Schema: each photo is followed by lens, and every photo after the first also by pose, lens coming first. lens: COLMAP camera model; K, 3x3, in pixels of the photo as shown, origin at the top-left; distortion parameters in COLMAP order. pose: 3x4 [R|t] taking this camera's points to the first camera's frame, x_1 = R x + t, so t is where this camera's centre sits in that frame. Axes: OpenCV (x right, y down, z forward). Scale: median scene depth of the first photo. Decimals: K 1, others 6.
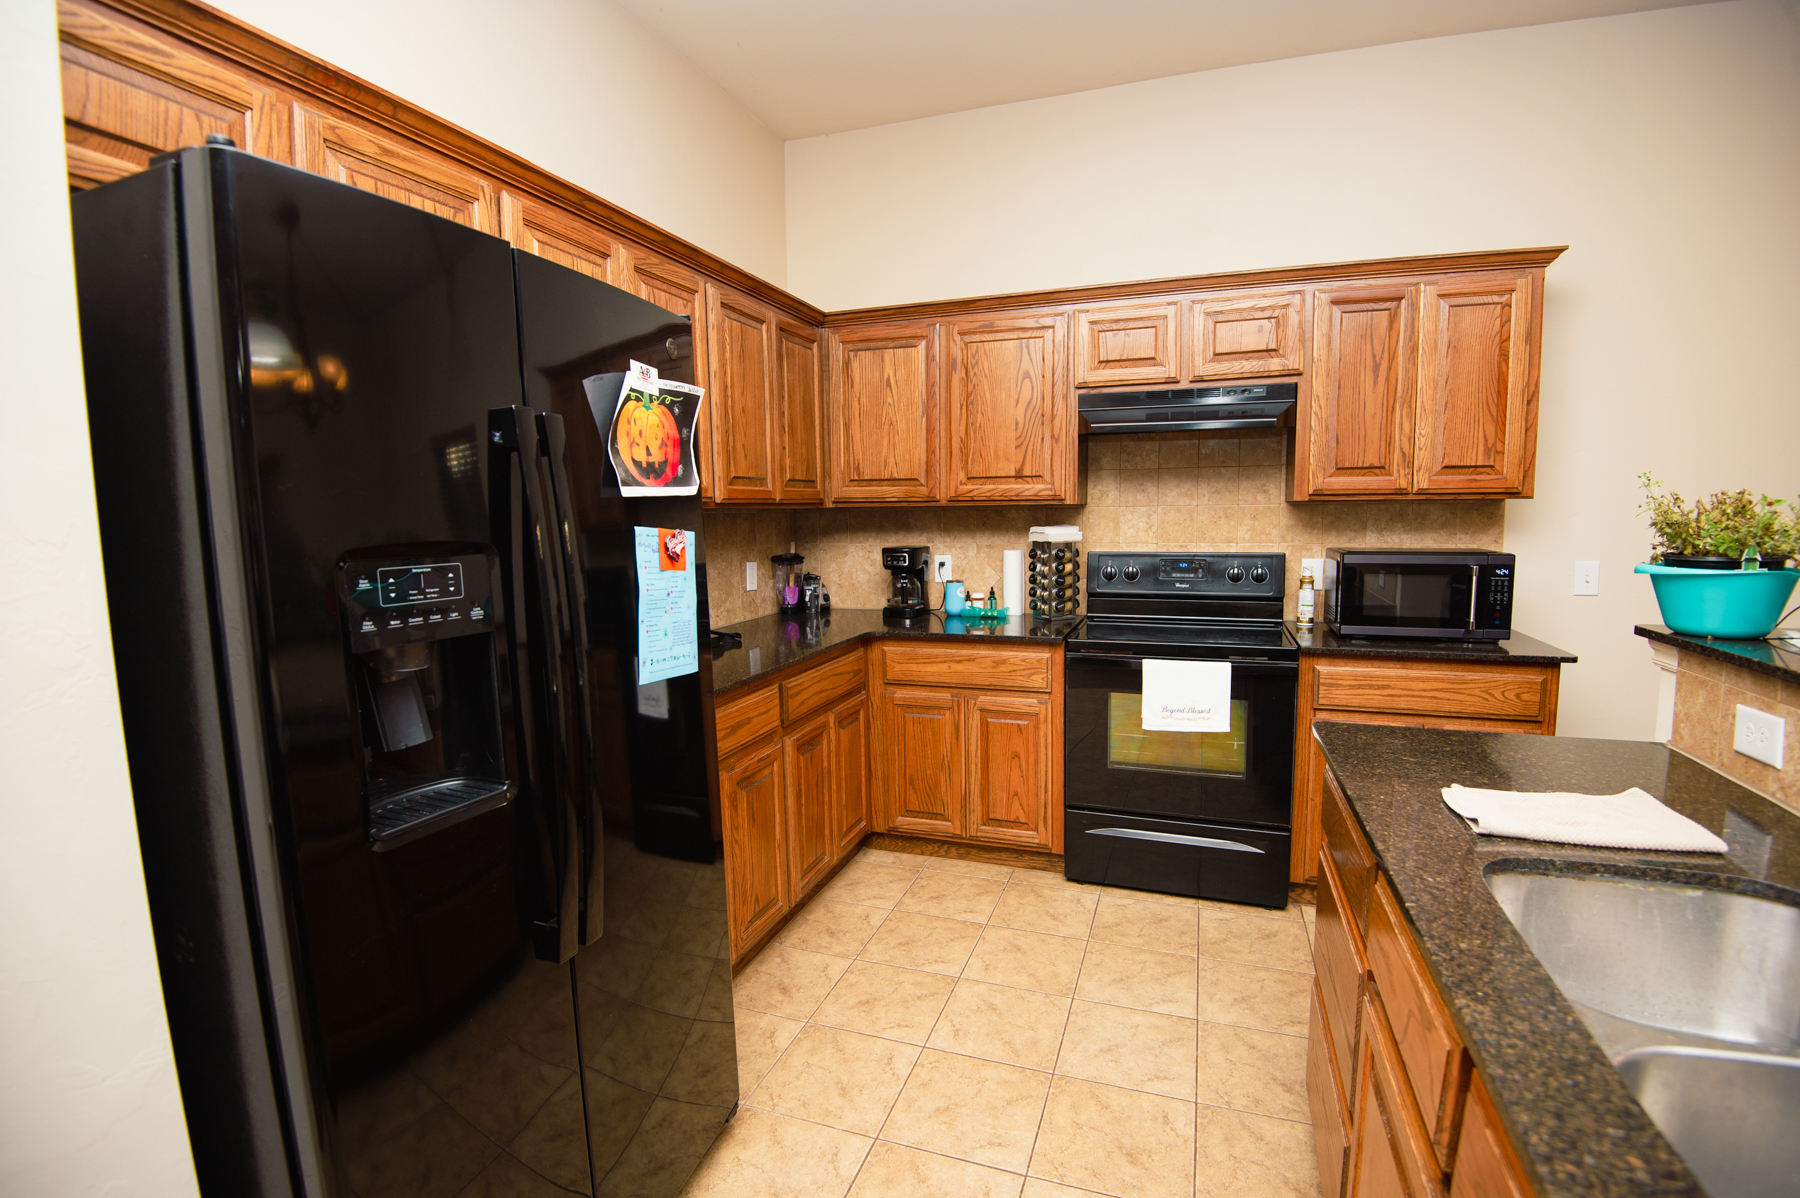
lens RADIAL K [[832.5, 0, 908.0], [0, 832.5, 600.7], [0, 0, 1]] dist [-0.023156, -0.007072]
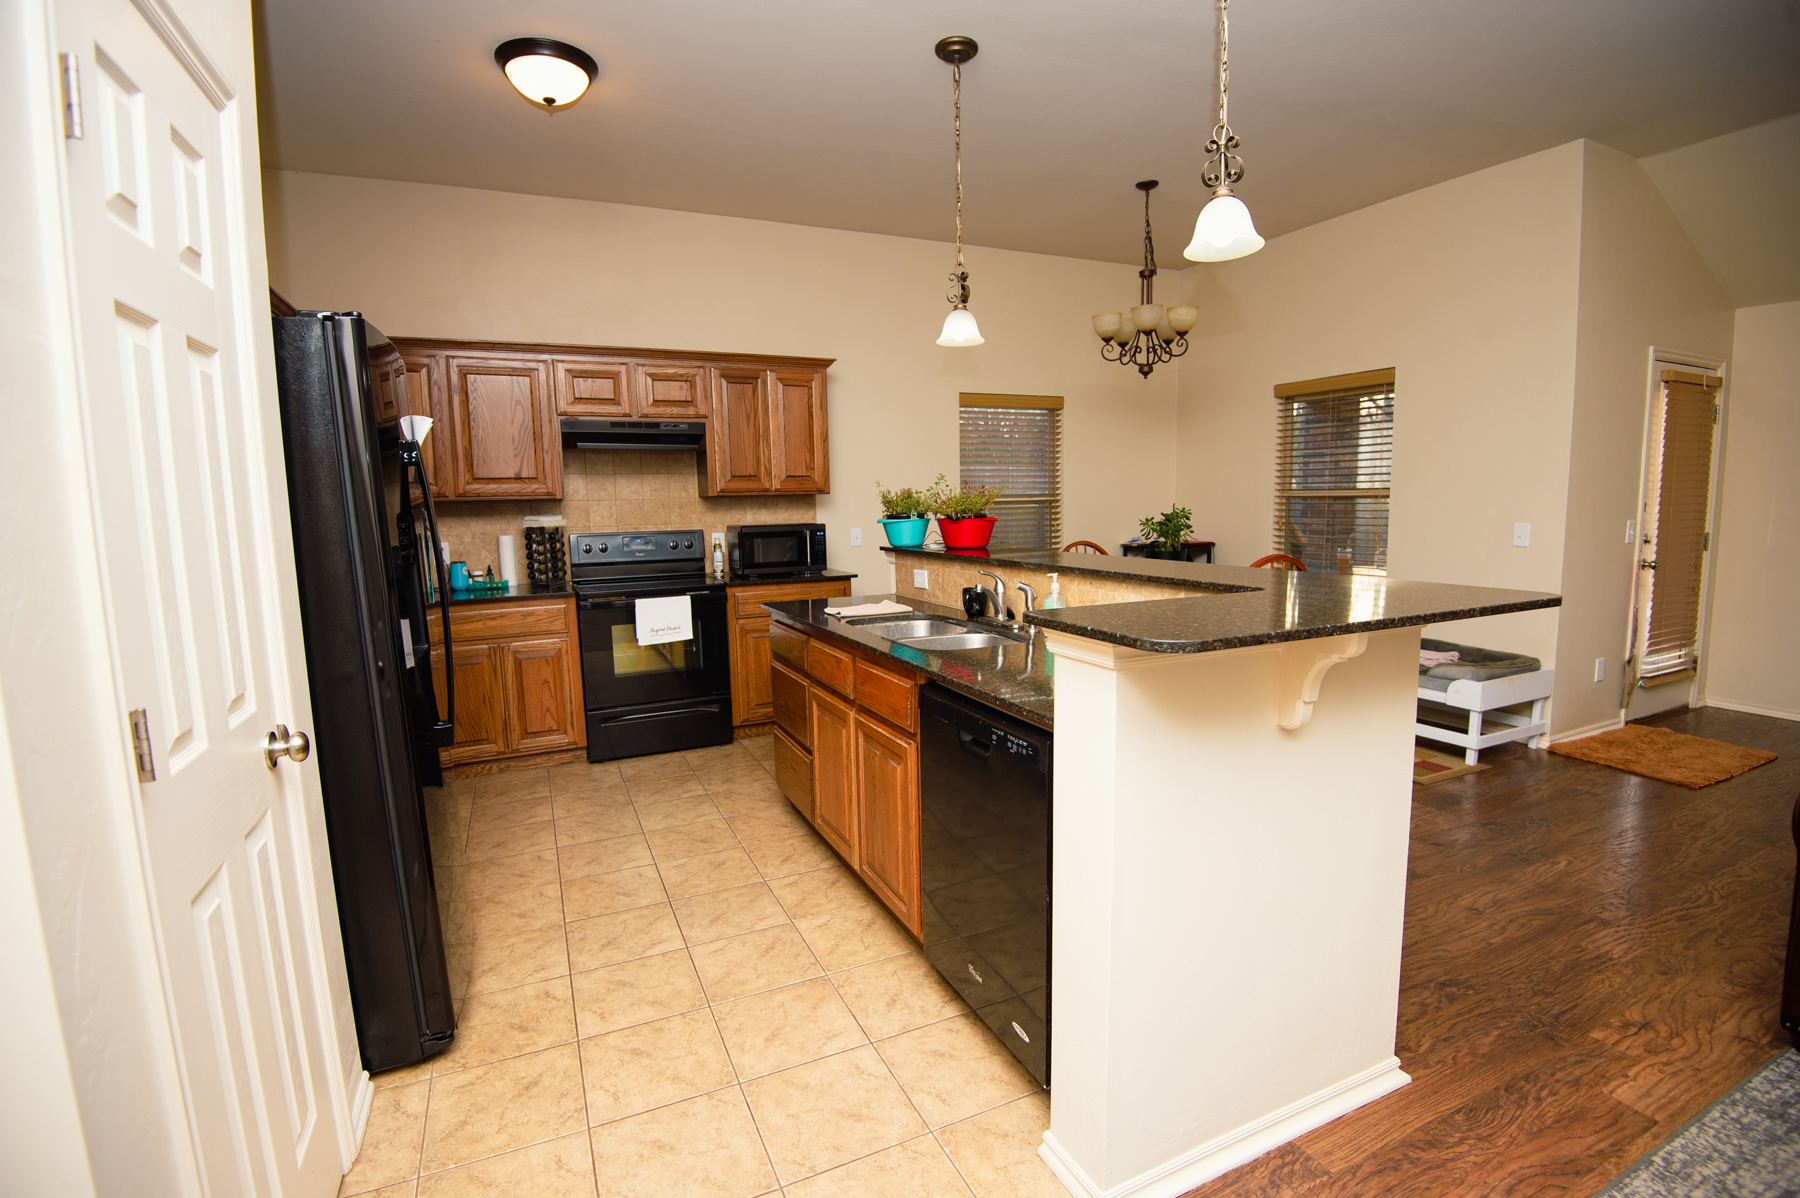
lens RADIAL K [[832.5, 0, 913.8], [0, 832.5, 593.0], [0, 0, 1]] dist [-0.023156, -0.007072]
pose [[0.711046, -0.081139, 0.698448, -0.412361], [0.089008, 0.995716, 0.025059, 0.065292], [-0.697489, 0.044349, 0.715222, -0.444472]]
